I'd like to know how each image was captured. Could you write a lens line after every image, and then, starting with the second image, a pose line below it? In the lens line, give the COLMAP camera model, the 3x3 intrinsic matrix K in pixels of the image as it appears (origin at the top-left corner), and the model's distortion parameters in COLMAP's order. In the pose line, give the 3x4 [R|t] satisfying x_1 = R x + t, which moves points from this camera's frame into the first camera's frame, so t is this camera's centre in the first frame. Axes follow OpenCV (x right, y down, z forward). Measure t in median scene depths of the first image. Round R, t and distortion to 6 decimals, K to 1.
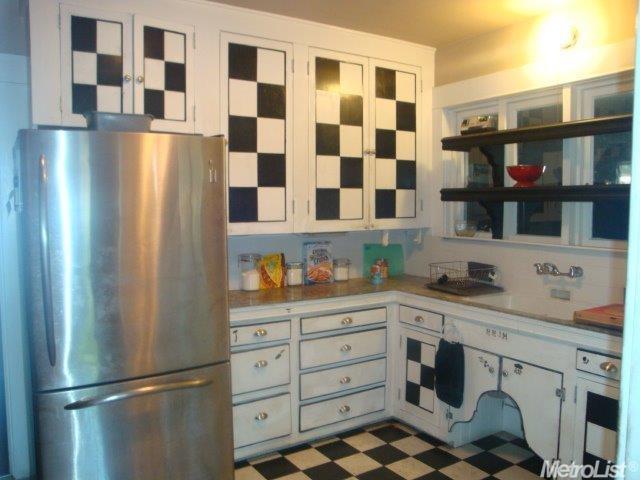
lens RADIAL K [[534.4, 0, 320.0], [0, 534.4, 240.0], [0, 0, 1]] dist [-0.171793, 0.162020]
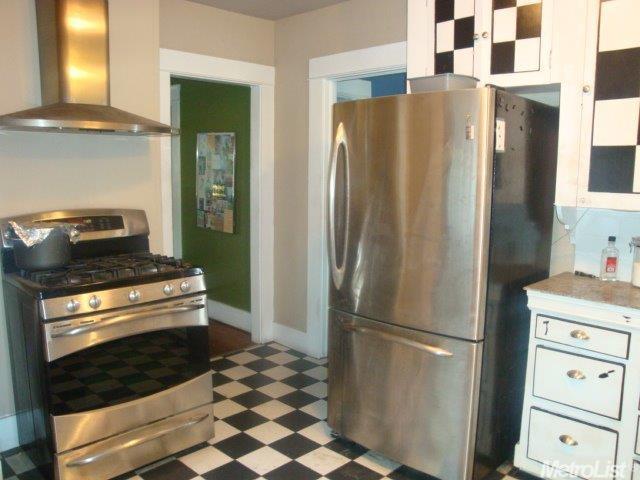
lens RADIAL K [[534.4, 0, 320.0], [0, 534.4, 240.0], [0, 0, 1]] dist [-0.171793, 0.162020]
pose [[0.210873, 0.140910, -0.967304, 0.558495], [-0.081164, 0.988663, 0.126327, -0.028342], [0.974138, 0.051871, 0.219919, 0.496370]]
